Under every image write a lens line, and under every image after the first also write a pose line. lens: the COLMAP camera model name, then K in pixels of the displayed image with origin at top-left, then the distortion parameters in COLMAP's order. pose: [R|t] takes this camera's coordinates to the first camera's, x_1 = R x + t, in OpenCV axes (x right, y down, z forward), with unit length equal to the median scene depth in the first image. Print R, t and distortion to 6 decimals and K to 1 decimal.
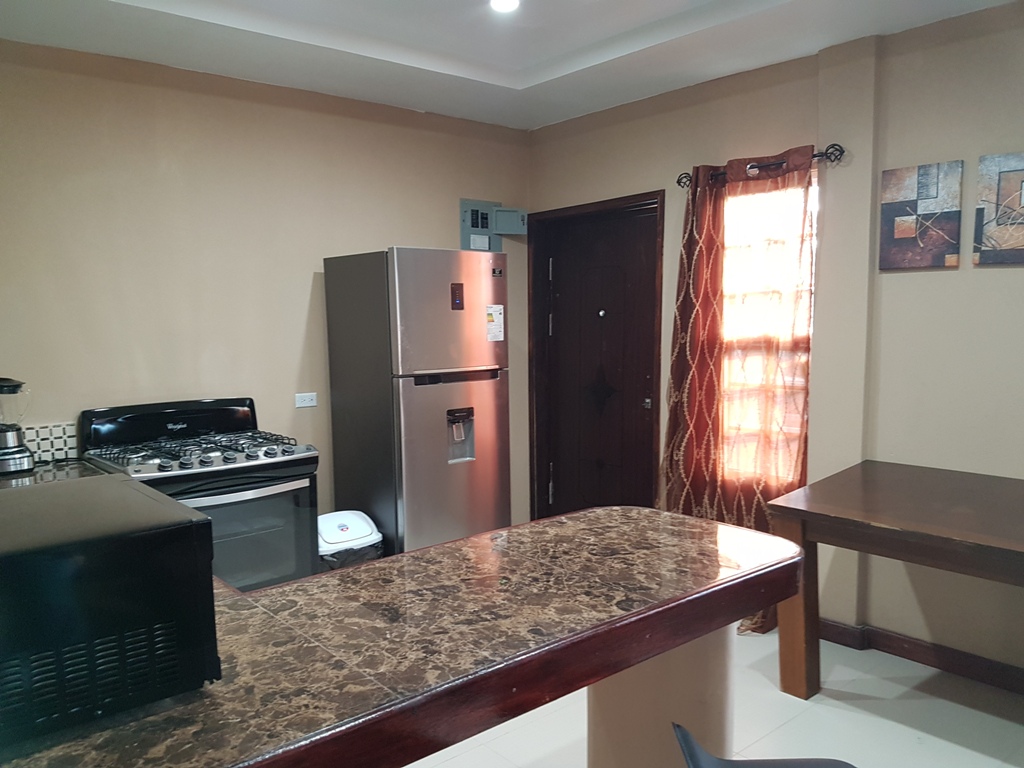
lens RADIAL K [[796.6, 0, 478.5], [0, 796.6, 404.8], [0, 0, 1]] dist [0.185368, -0.322887]
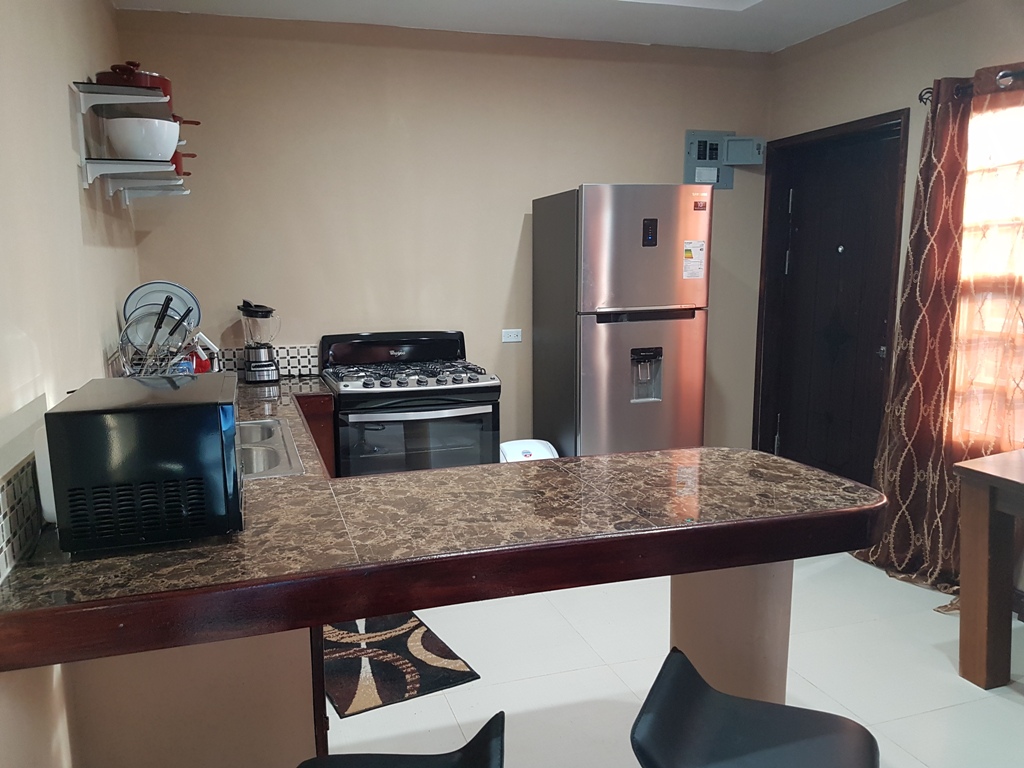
lens RADIAL K [[796.6, 0, 478.5], [0, 796.6, 404.8], [0, 0, 1]] dist [0.185368, -0.322887]
pose [[0.921836, 0.068476, -0.381484, 0.171707], [-0.043702, 0.996356, 0.073241, 0.011454], [0.385109, -0.050844, 0.921469, -0.005798]]
